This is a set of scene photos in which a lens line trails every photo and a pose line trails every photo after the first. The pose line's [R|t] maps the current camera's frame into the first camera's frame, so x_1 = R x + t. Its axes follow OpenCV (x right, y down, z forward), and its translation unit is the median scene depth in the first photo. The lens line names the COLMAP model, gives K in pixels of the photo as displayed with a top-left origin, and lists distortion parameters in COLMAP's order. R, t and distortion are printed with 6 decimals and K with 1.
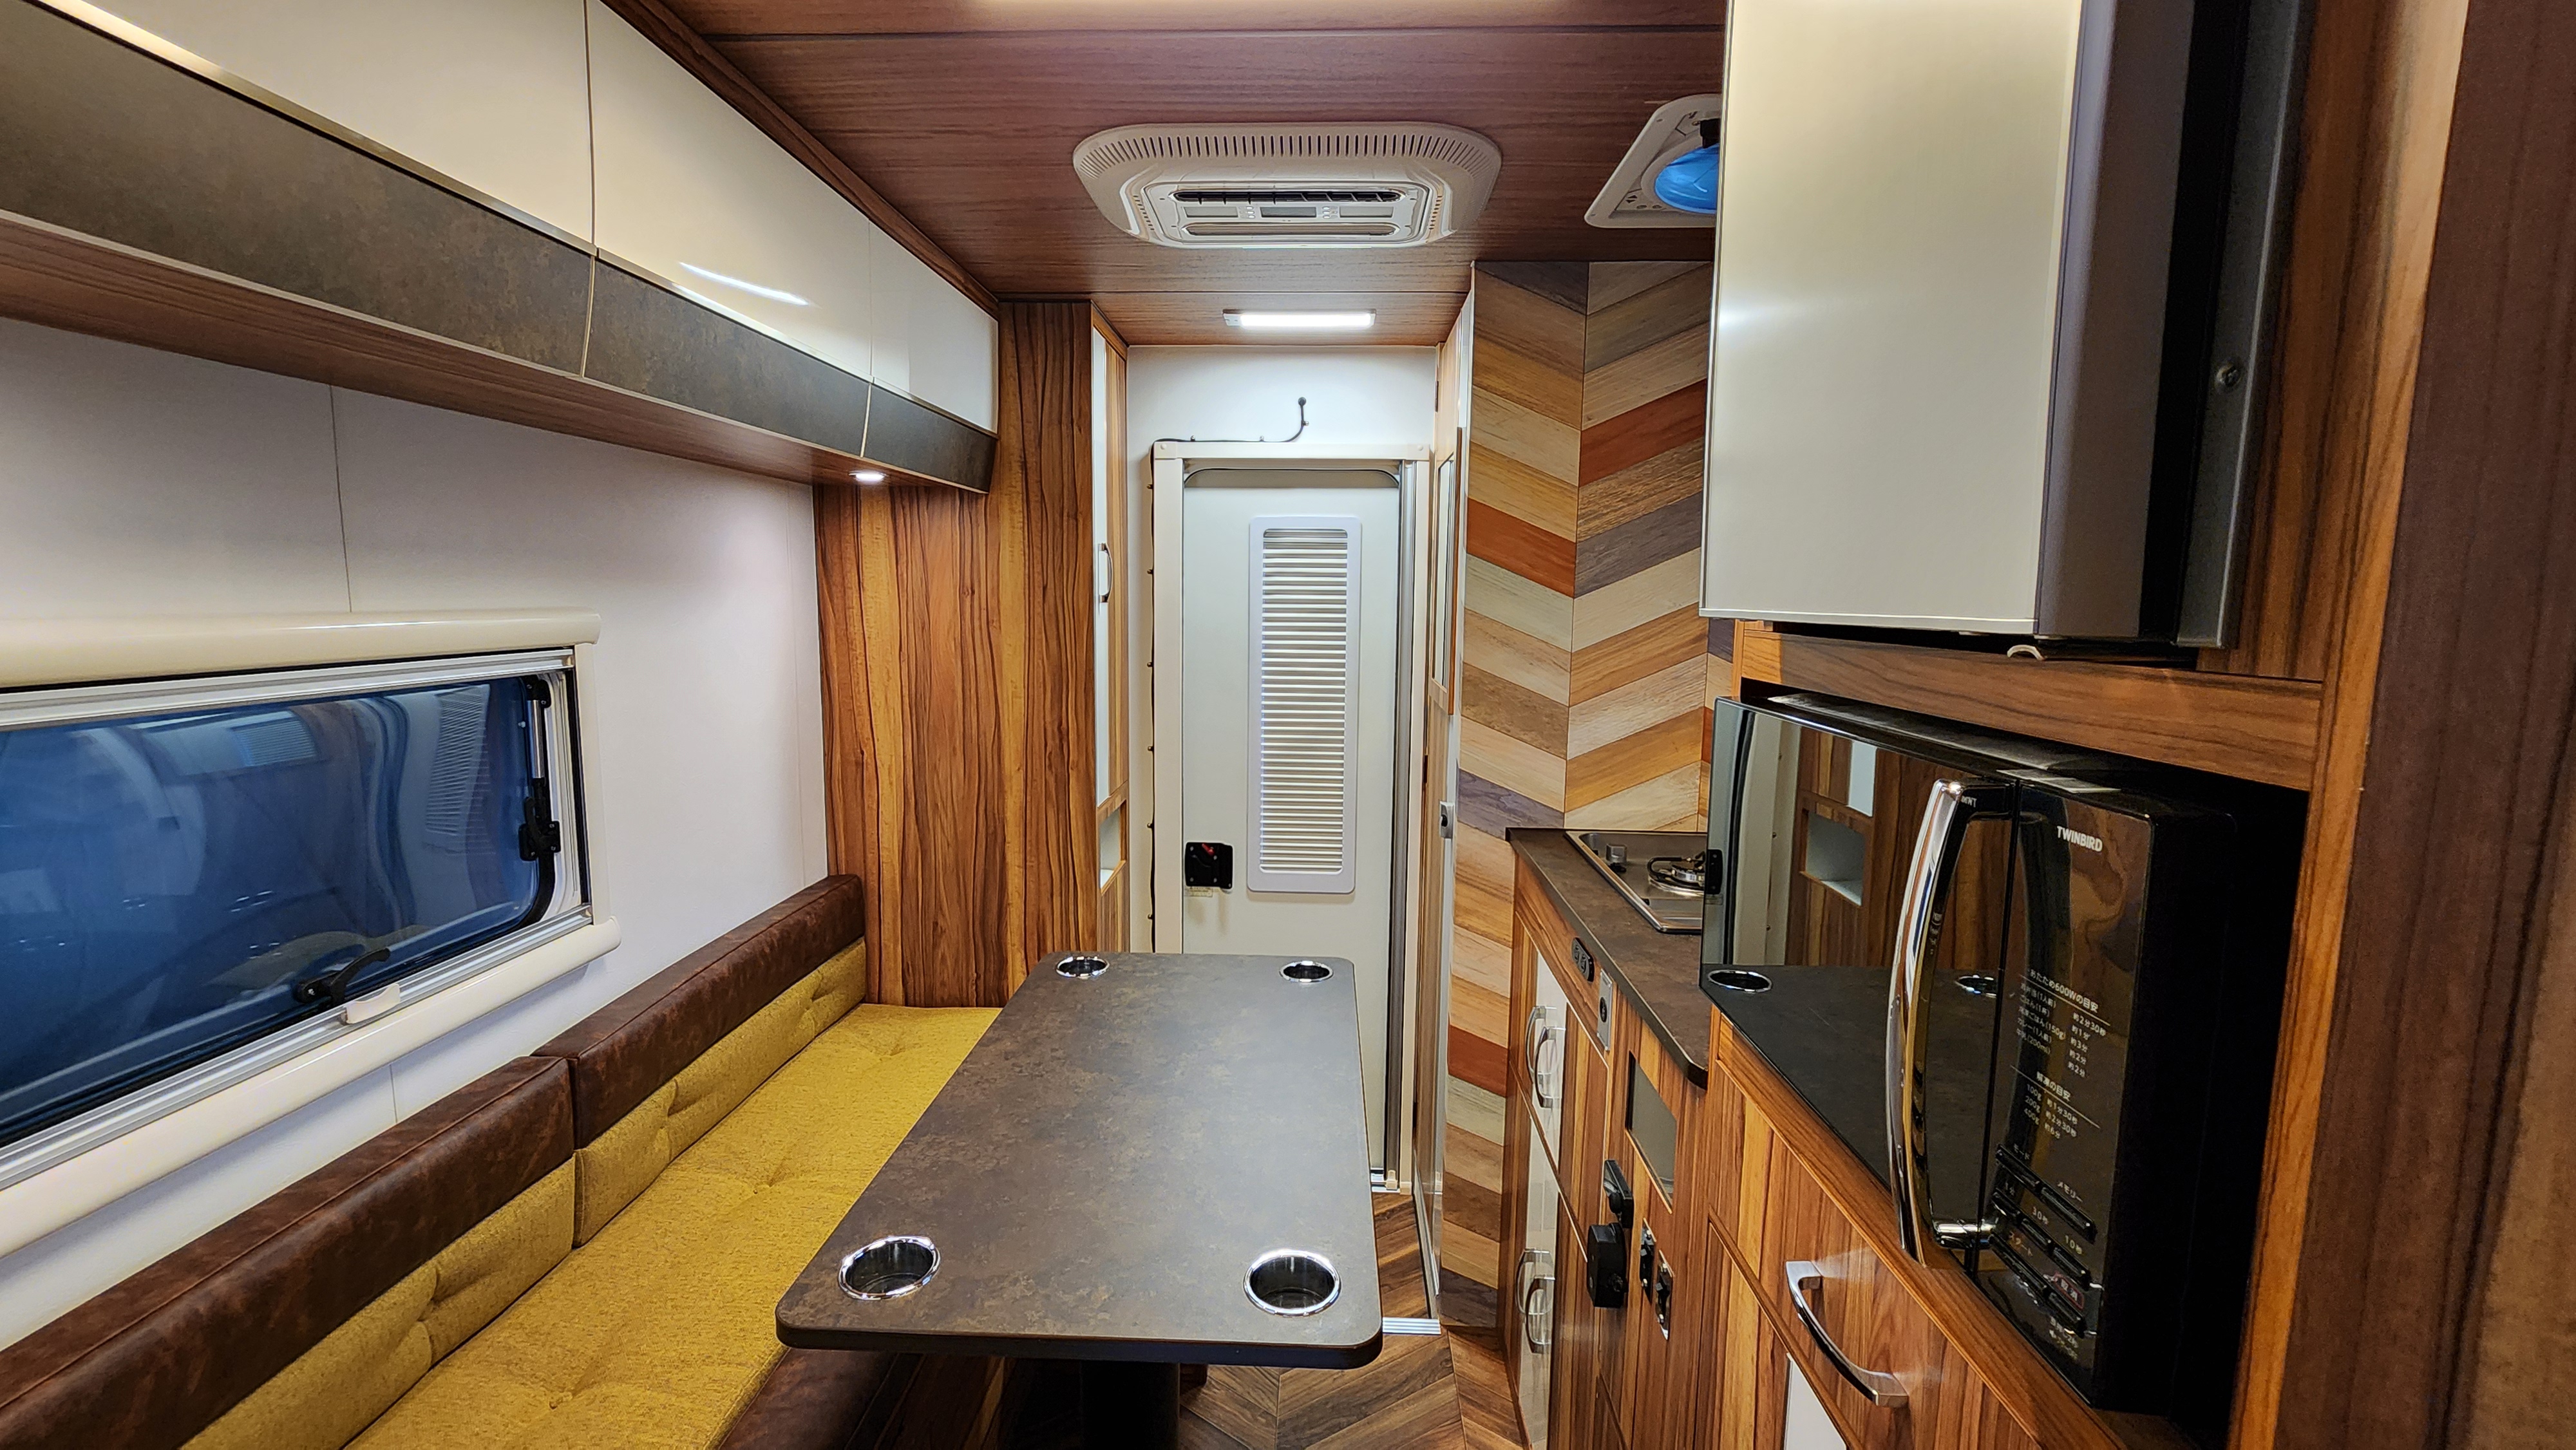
lens RADIAL K [[1057.2, 0, 1276.2], [0, 1057.2, 713.0], [0, 0, 1]] dist [-0.001345, 0.000558]
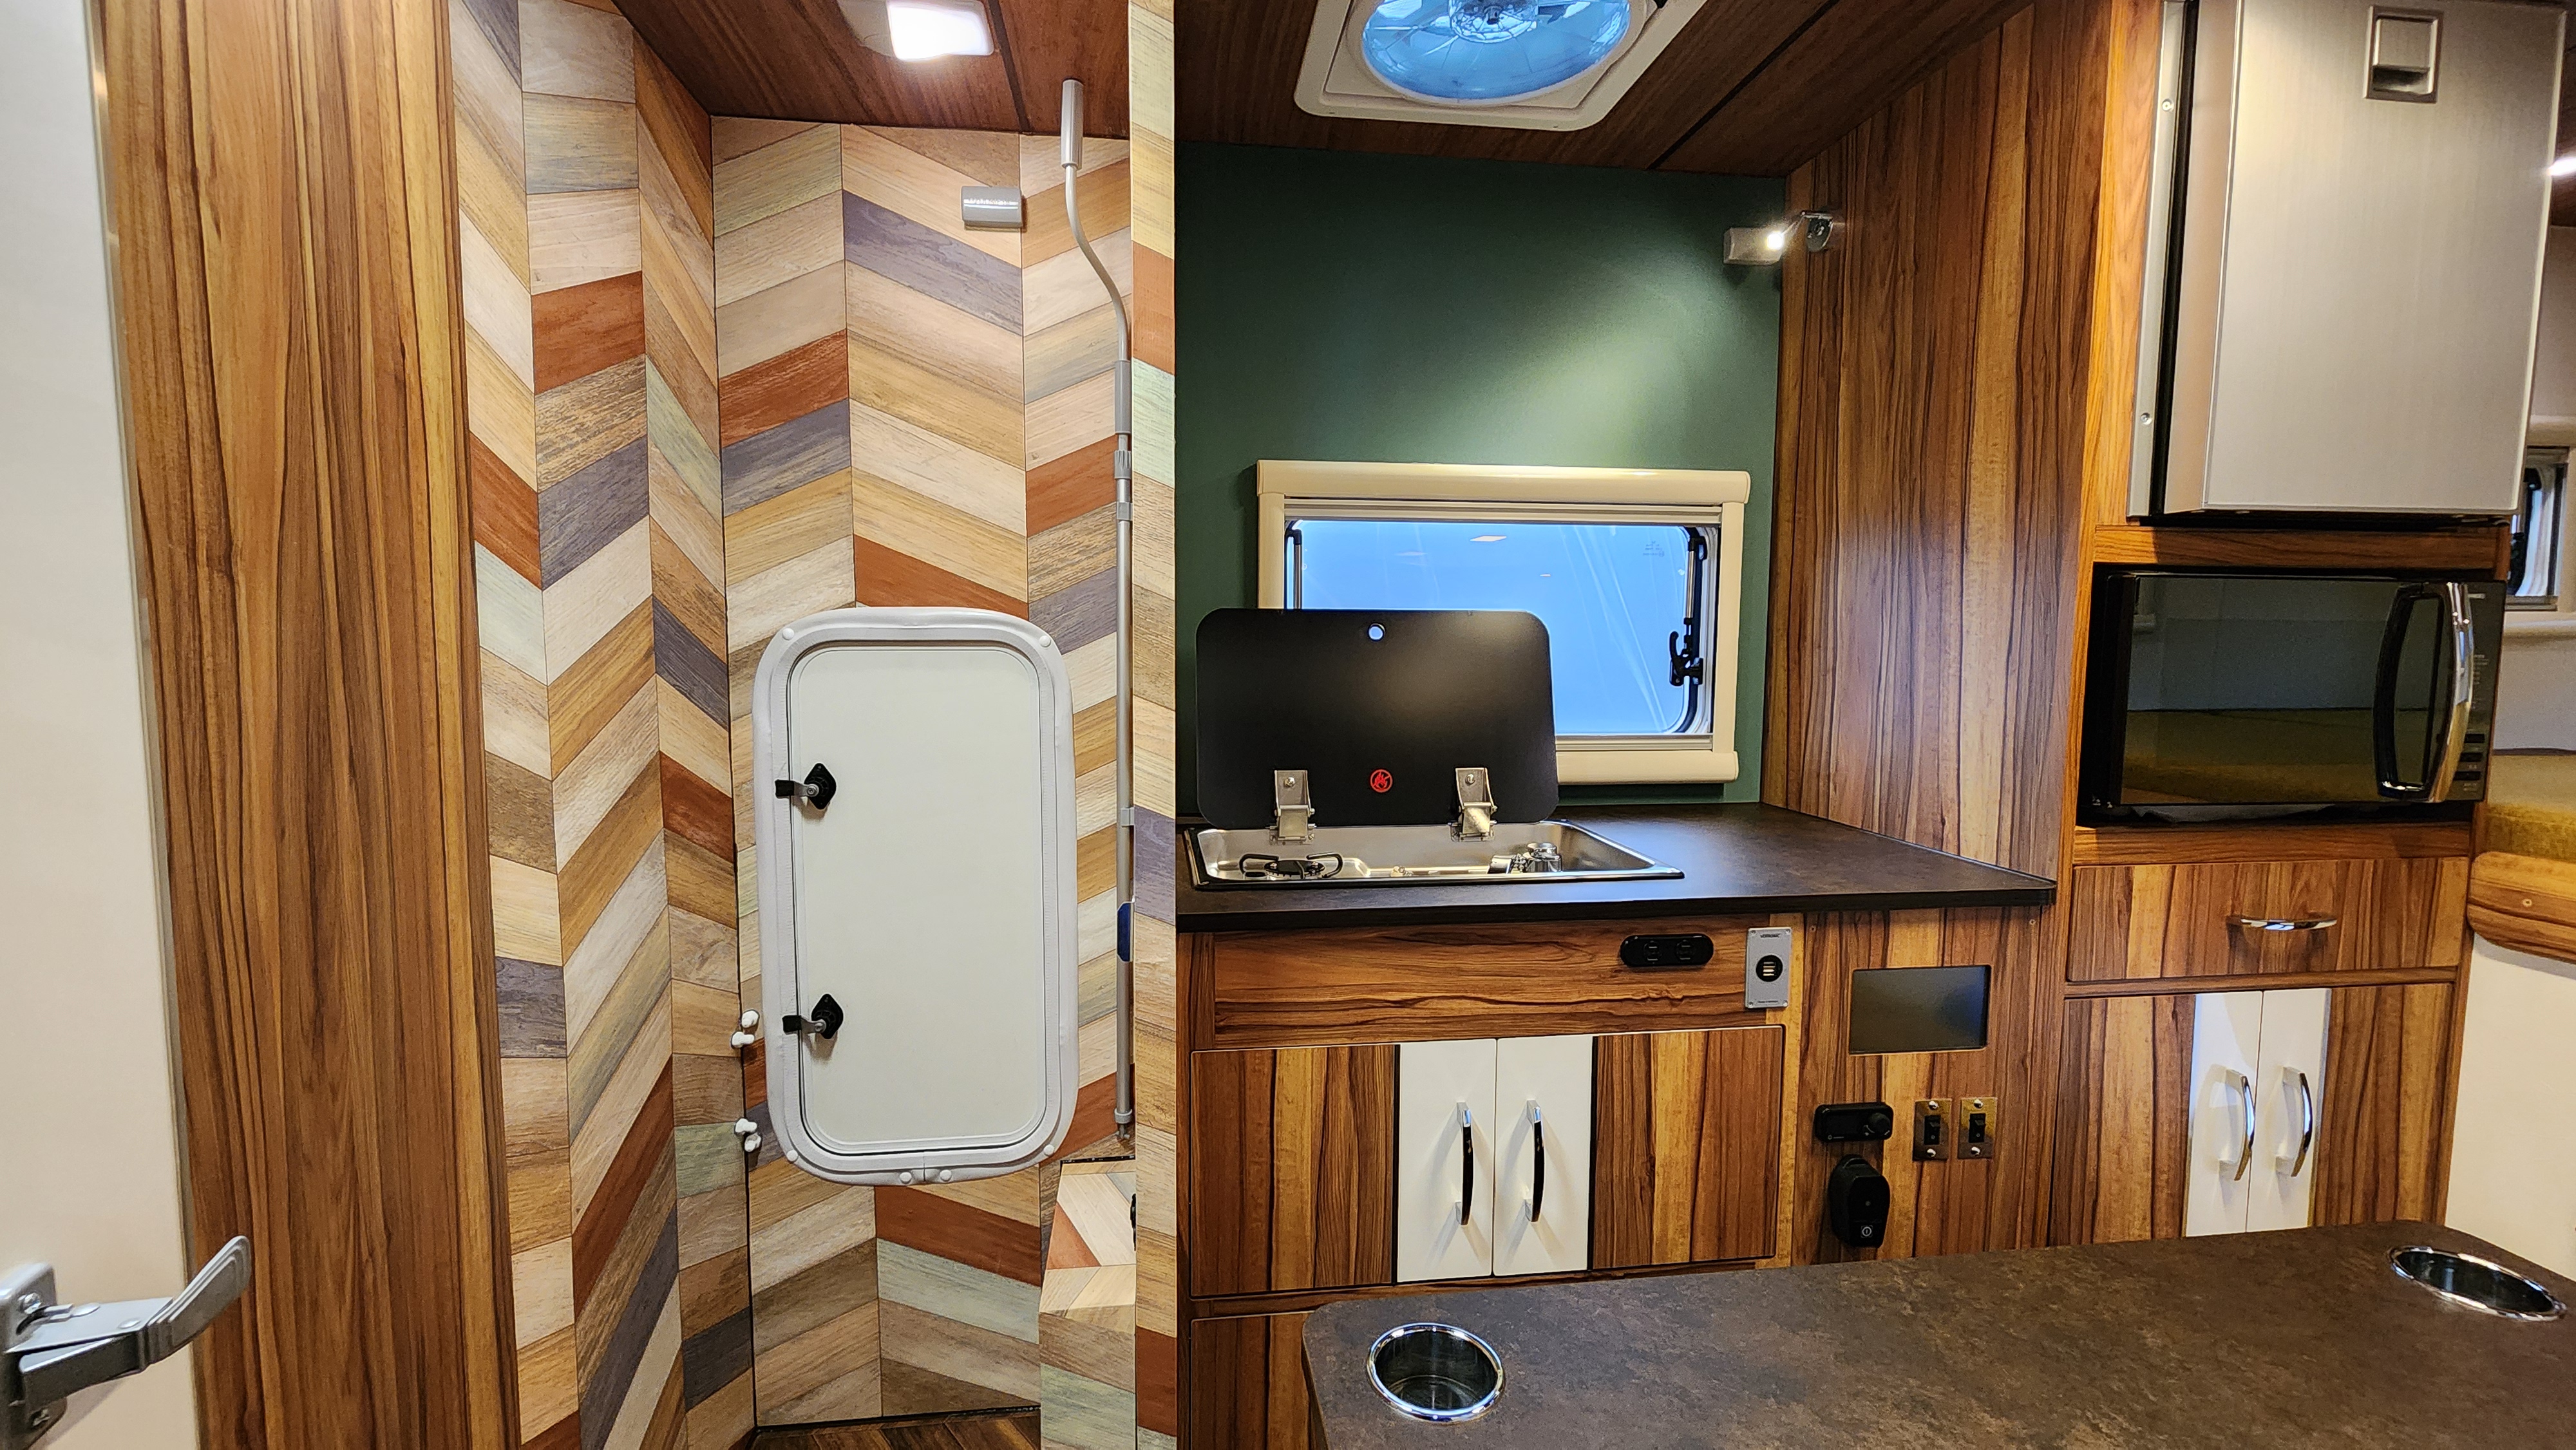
lens RADIAL K [[1057.2, 0, 1280.0], [0, 1057.2, 714.9], [0, 0, 1]] dist [-0.001345, 0.000558]
pose [[-0.170793, -0.089766, 0.981209, -0.279011], [0.105452, 0.988456, 0.108785, -0.038821], [-0.979648, 0.122051, -0.159356, 0.915883]]
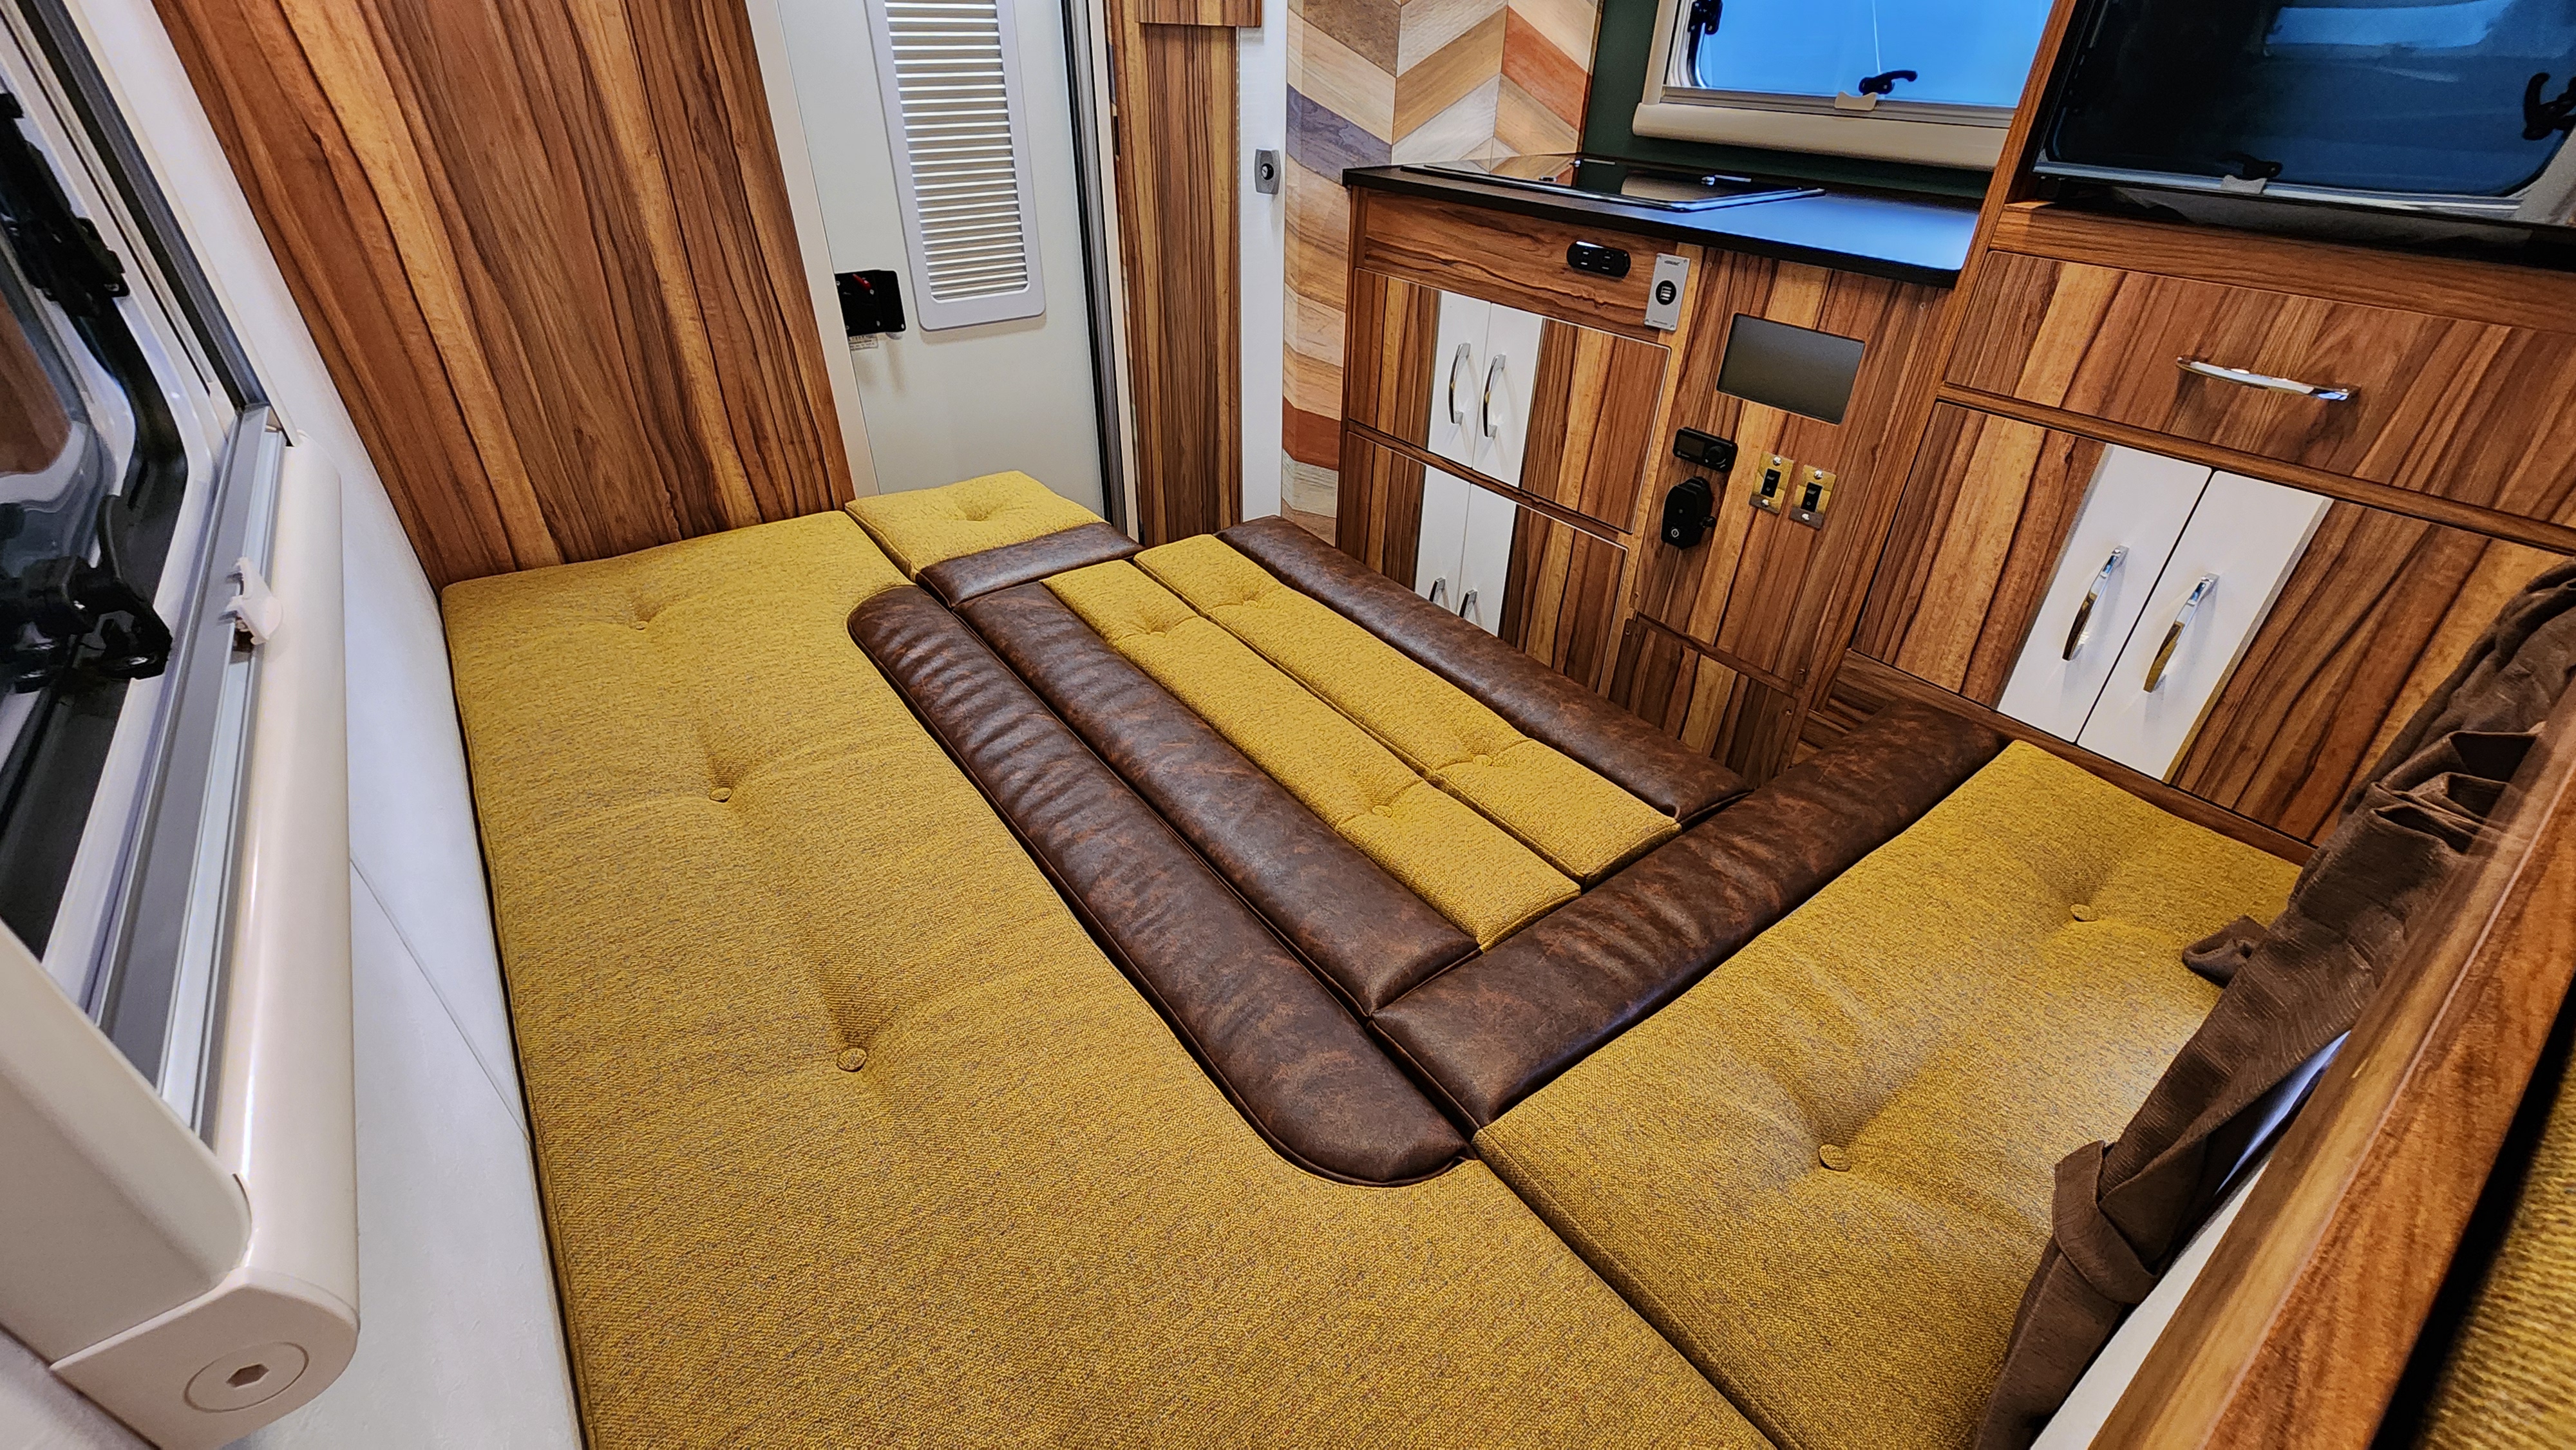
lens RADIAL K [[1057.2, 0, 1282.2], [0, 1057.2, 716.2], [0, 0, 1]] dist [-0.001345, 0.000558]
pose [[0.773129, -0.349016, 0.529584, -0.413494], [0.067631, 0.875583, 0.478309, 0.074199], [-0.630633, -0.333978, 0.700543, 0.223529]]
